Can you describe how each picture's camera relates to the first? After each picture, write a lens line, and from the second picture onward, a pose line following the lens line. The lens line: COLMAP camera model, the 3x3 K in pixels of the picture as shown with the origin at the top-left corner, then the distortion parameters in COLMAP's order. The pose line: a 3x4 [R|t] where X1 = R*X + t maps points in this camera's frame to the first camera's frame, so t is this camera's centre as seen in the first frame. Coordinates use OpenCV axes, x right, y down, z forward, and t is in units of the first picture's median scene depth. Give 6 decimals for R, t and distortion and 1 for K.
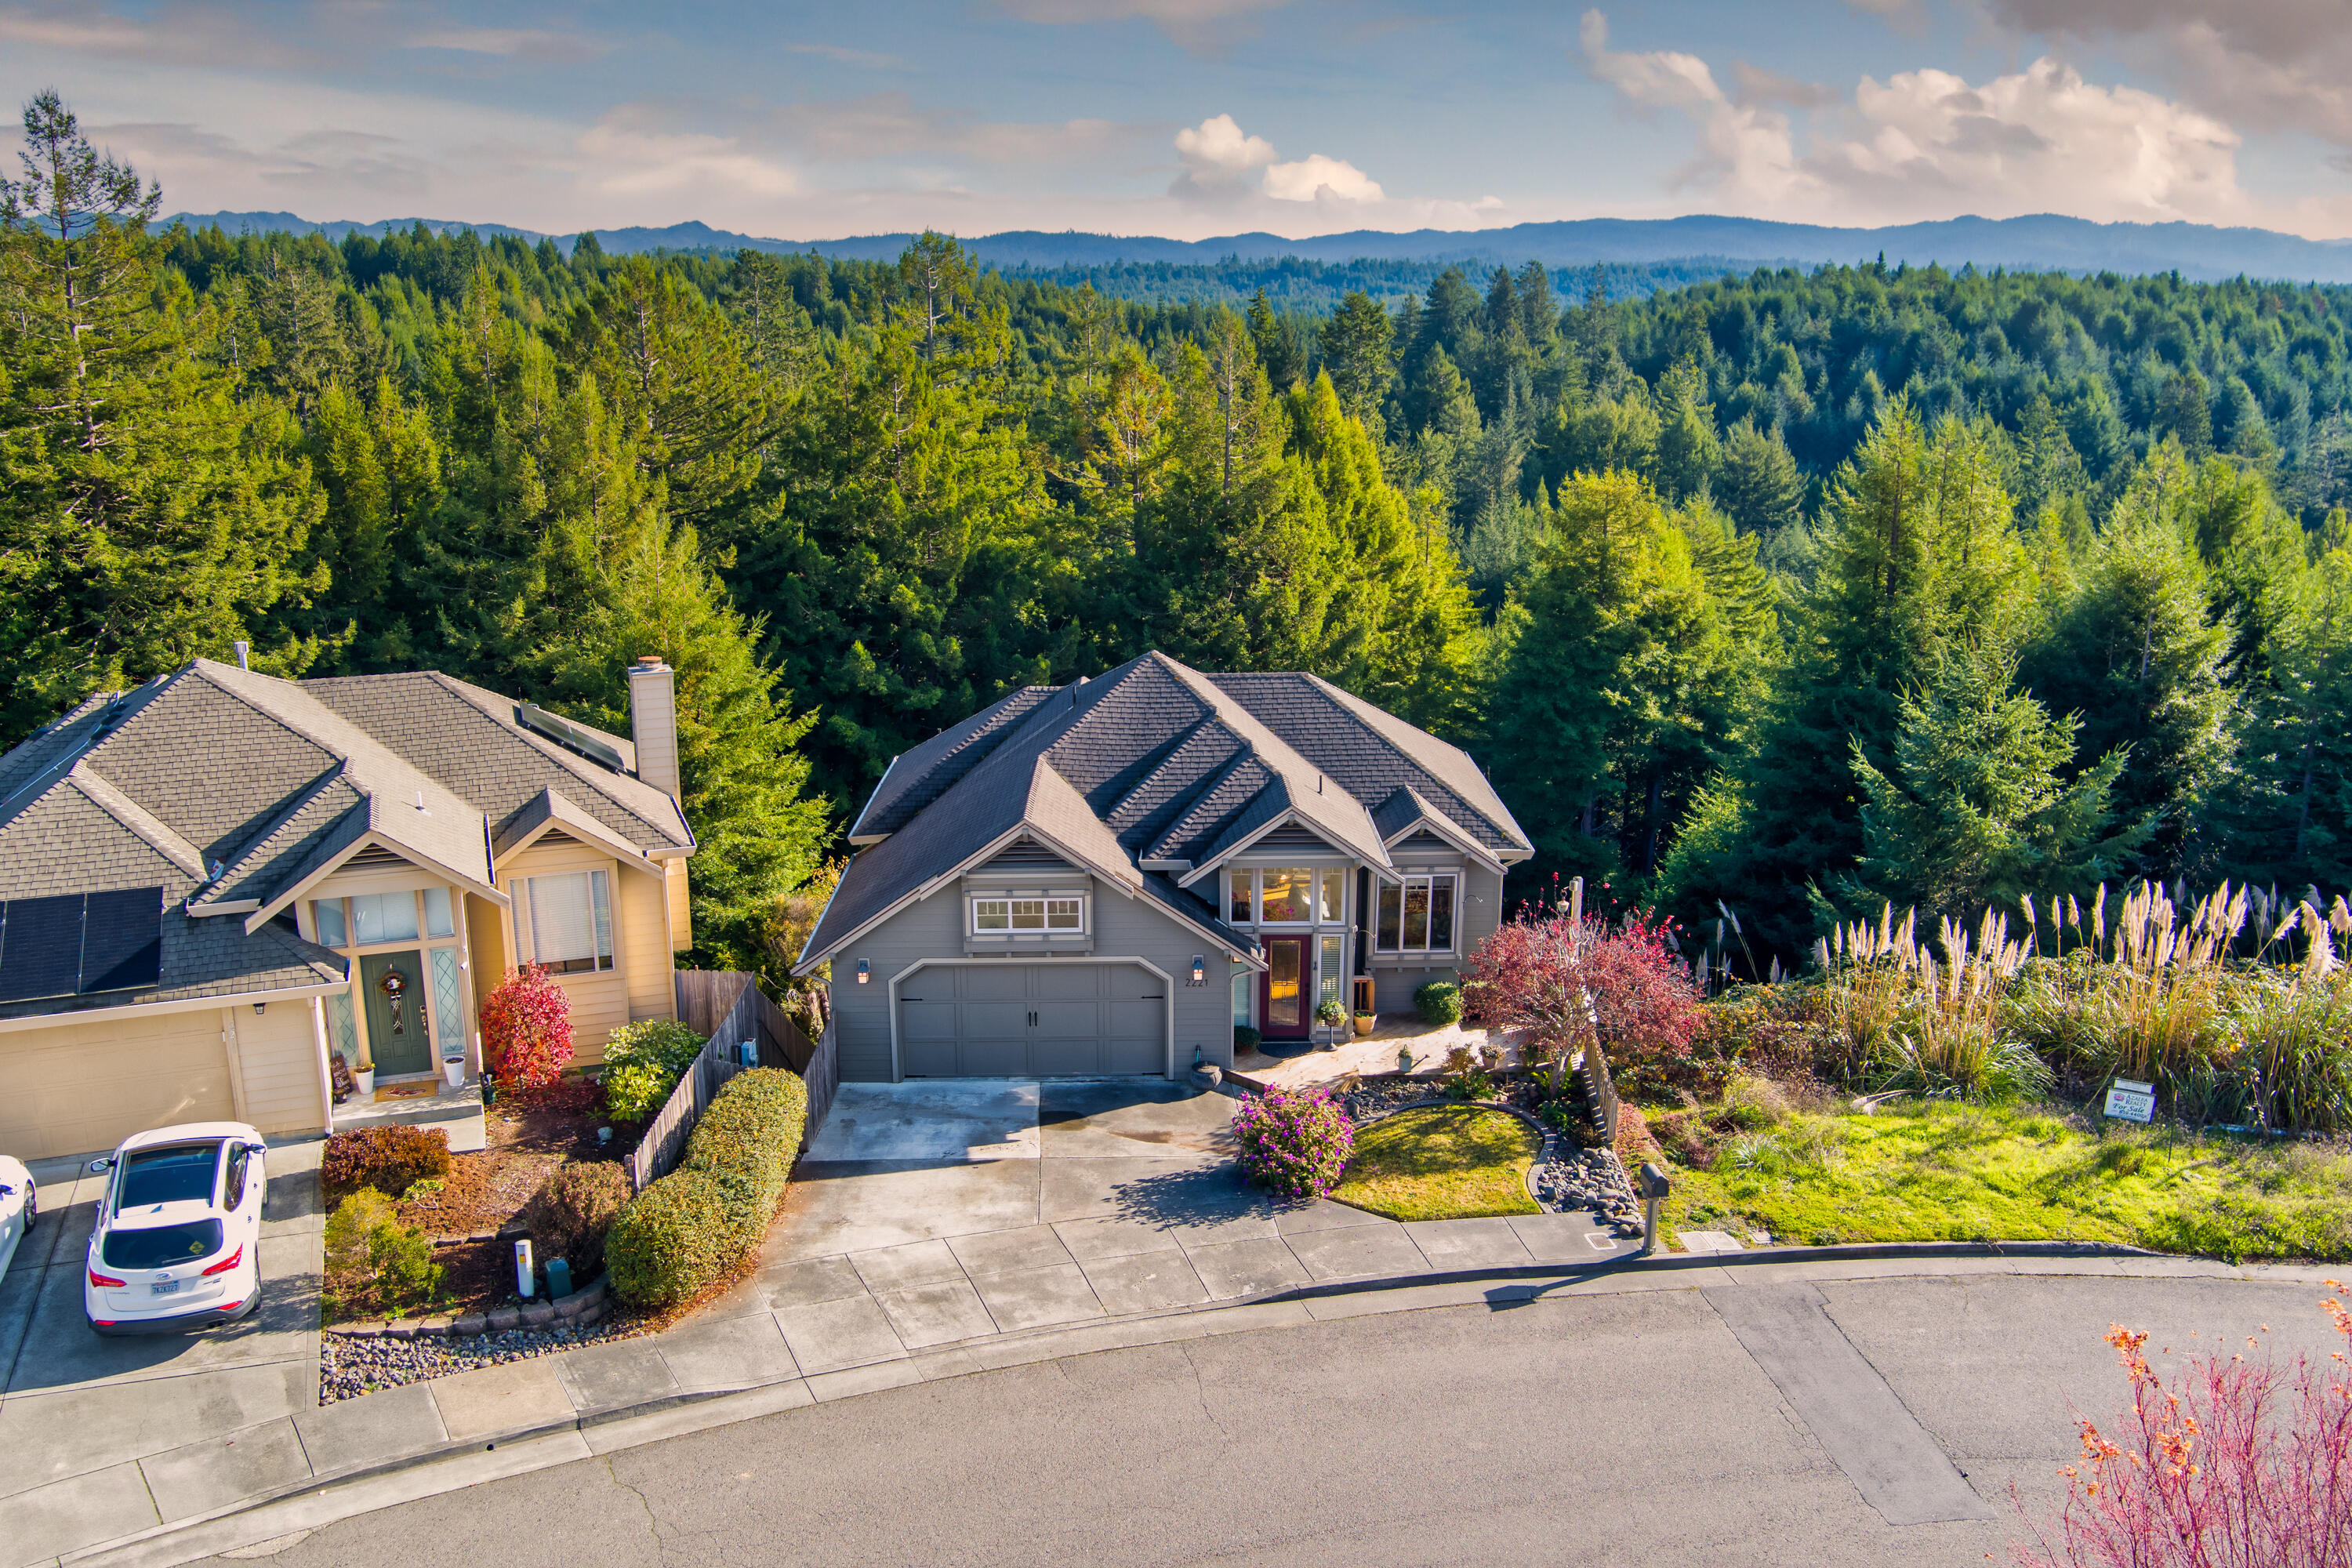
lens RADIAL K [[1904.5, 0, 1171.0], [0, 1904.5, 796.8], [0, 0, 1]] dist [-0.077503, 0.031171]
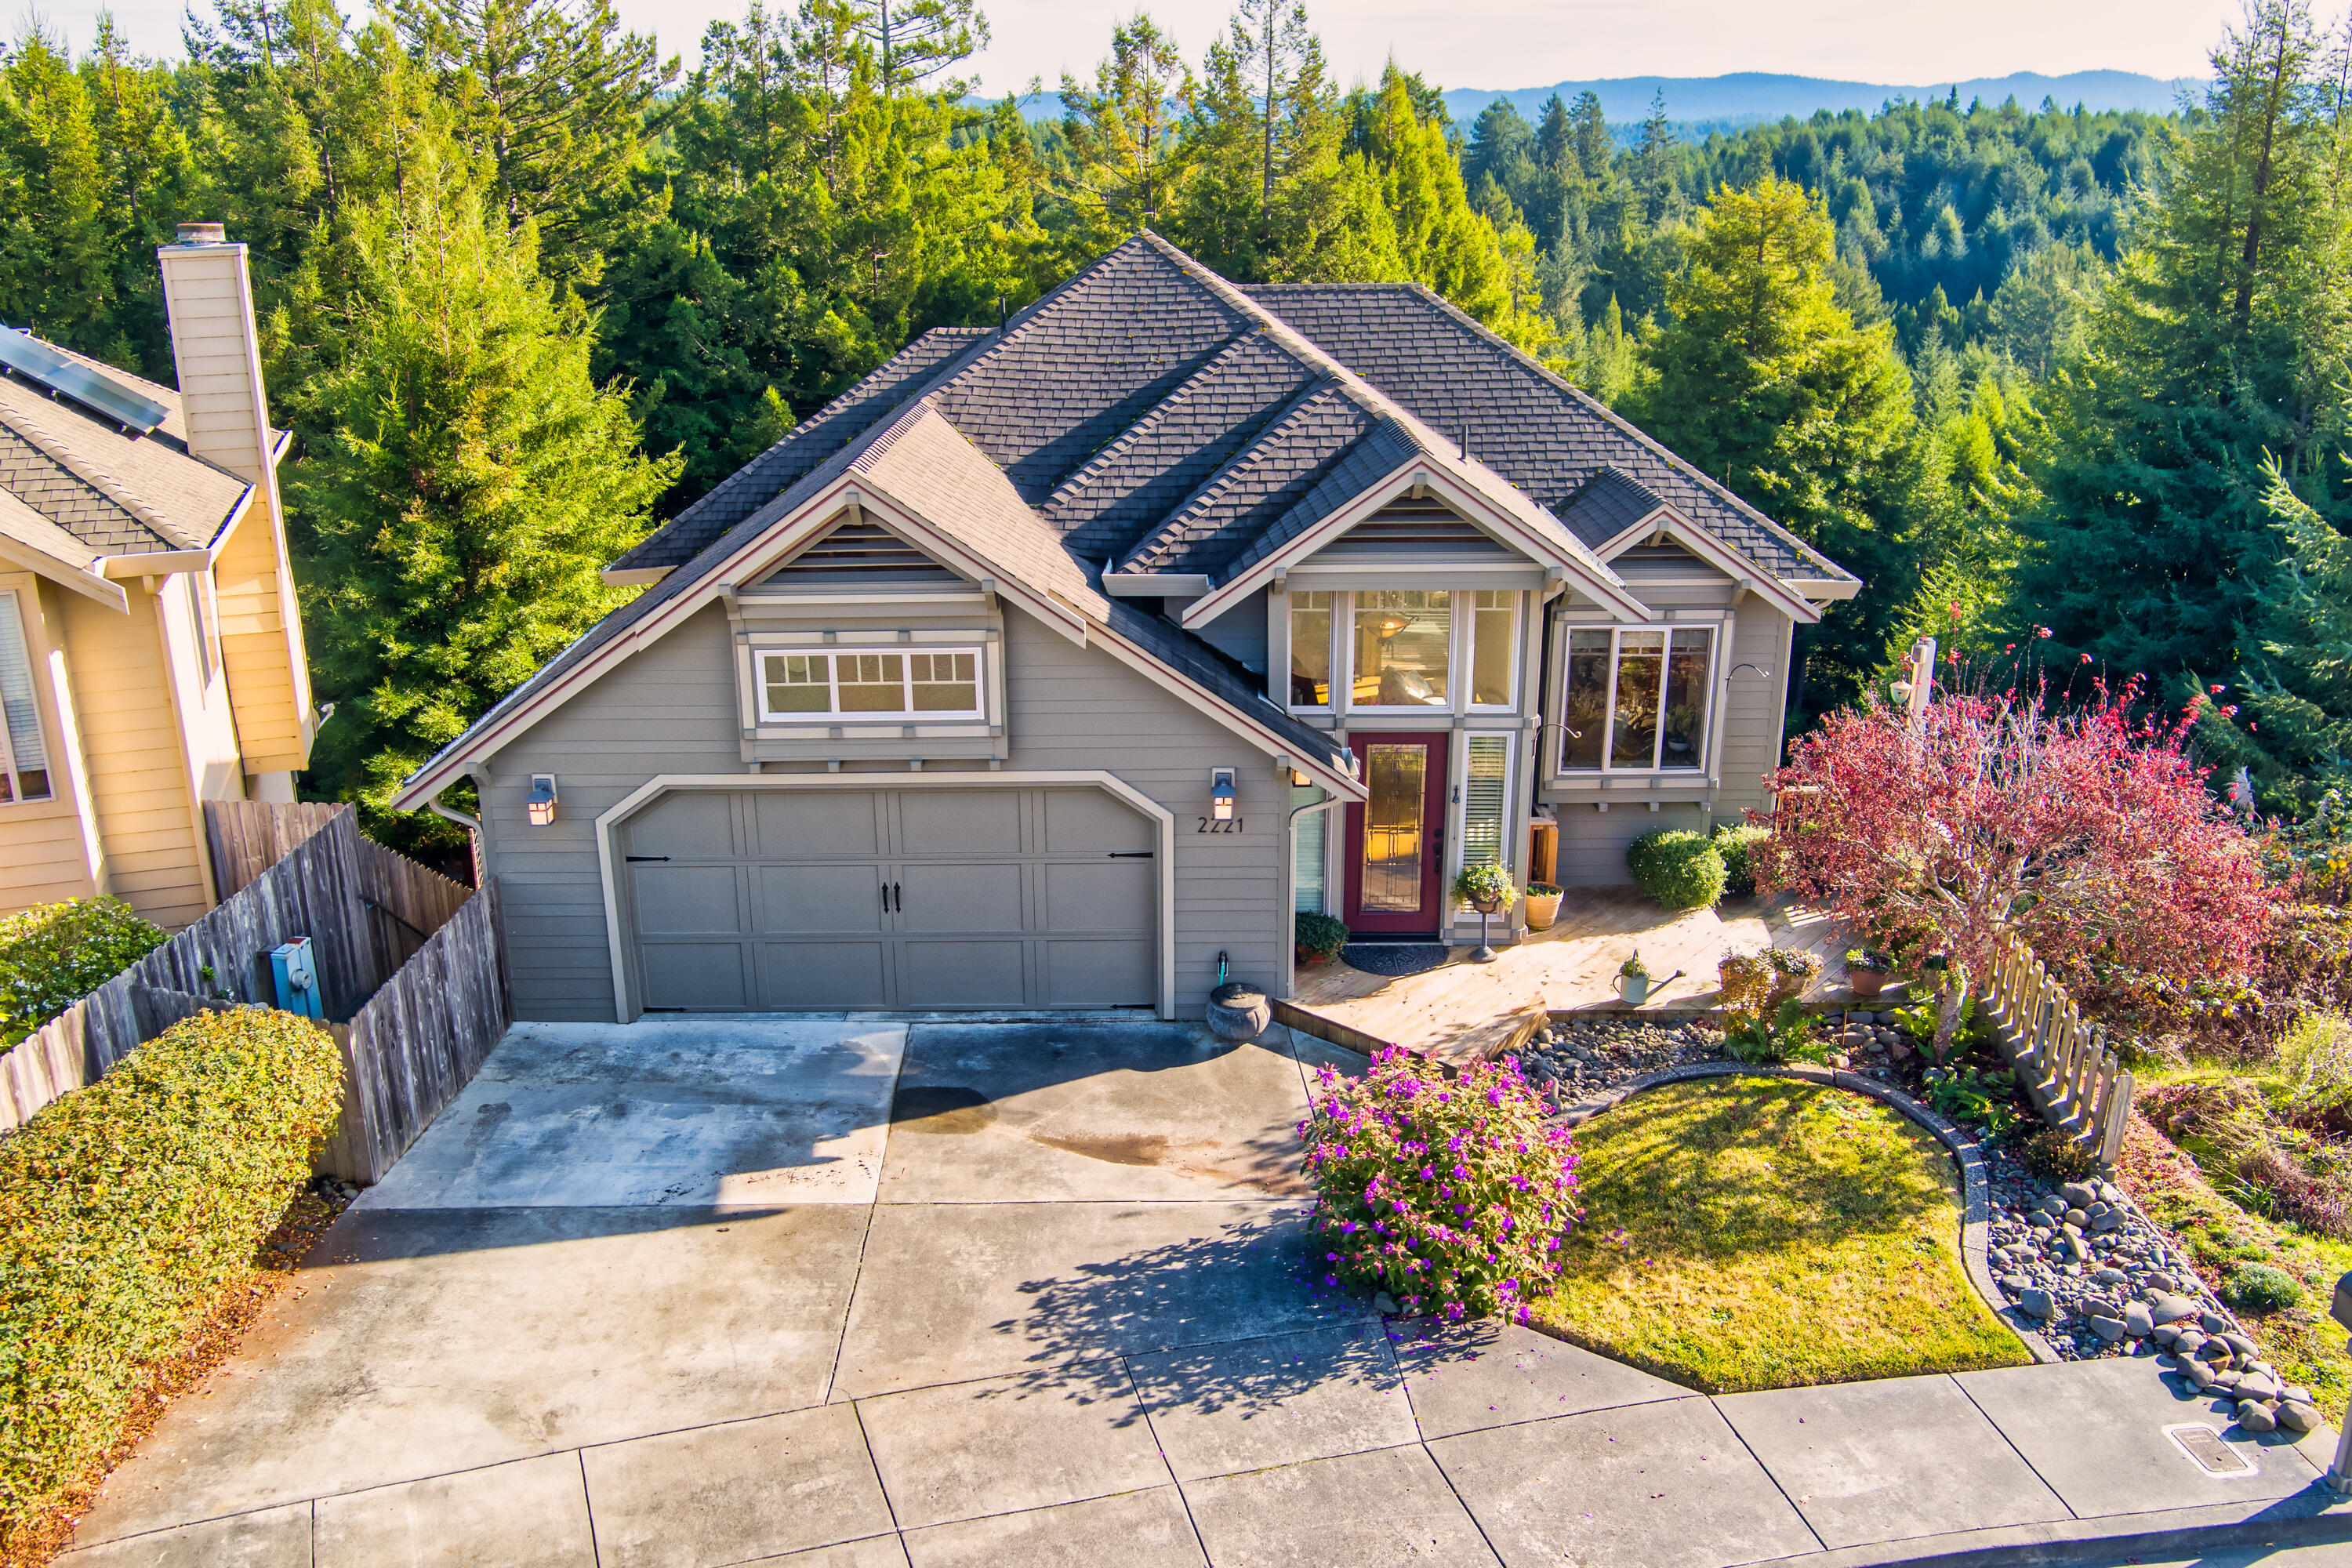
lens RADIAL K [[1904.5, 0, 1170.0], [0, 1904.5, 790.6], [0, 0, 1]] dist [-0.077503, 0.031171]
pose [[0.999843, 0.001225, -0.017680, 0.008399], [-0.000093, 0.997958, 0.063875, 0.053125], [0.017722, -0.063863, 0.997801, 0.472900]]
